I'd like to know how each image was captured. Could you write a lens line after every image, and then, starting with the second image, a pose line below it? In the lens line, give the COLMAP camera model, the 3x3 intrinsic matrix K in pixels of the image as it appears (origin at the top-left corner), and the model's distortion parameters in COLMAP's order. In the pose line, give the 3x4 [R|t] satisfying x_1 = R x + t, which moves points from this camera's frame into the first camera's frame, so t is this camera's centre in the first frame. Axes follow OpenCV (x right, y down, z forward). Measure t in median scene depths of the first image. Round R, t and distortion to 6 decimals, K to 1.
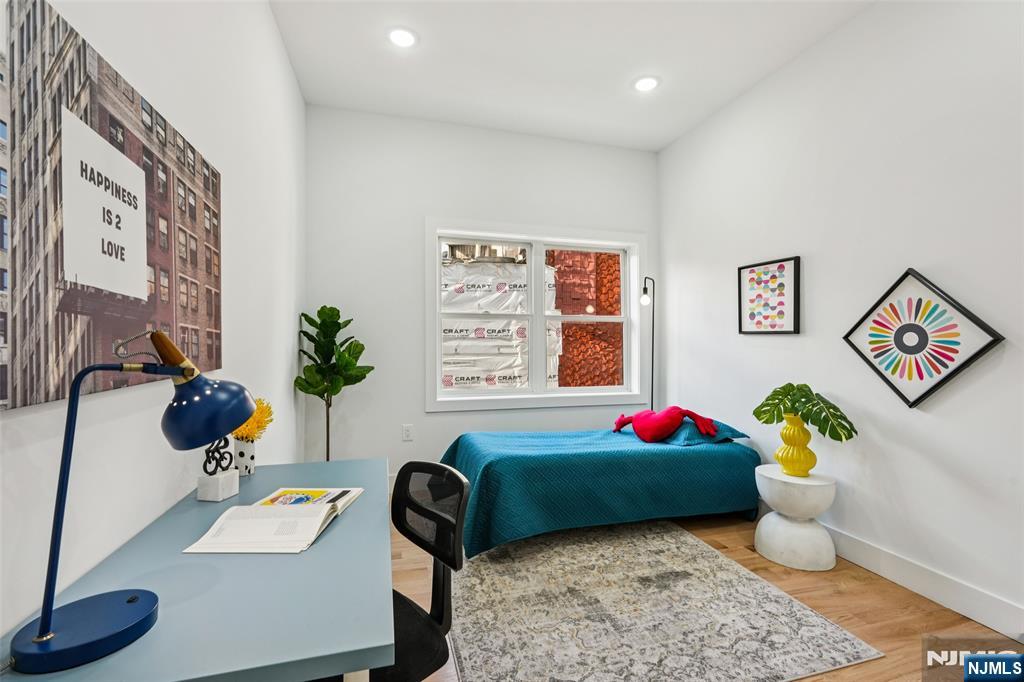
lens RADIAL K [[450.2, 0, 512.2], [0, 450.2, 340.1], [0, 0, 1]] dist [-0.016318, 0.008765]
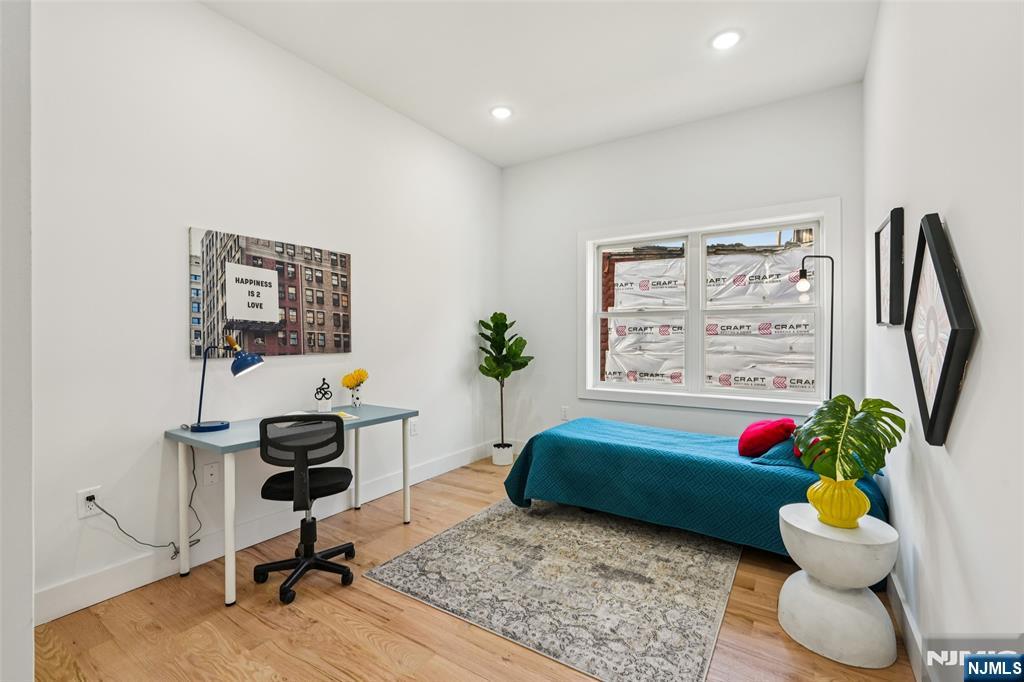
lens RADIAL K [[440.0, 0, 512.0], [0, 440.0, 341.0], [0, 0, 1]] dist [-0.010108, 0.000115]
pose [[0.664528, 0.002893, -0.747258, 1.082364], [0.003796, 0.999967, 0.007247, 0.001379], [0.747254, -0.007652, 0.664494, 0.198081]]
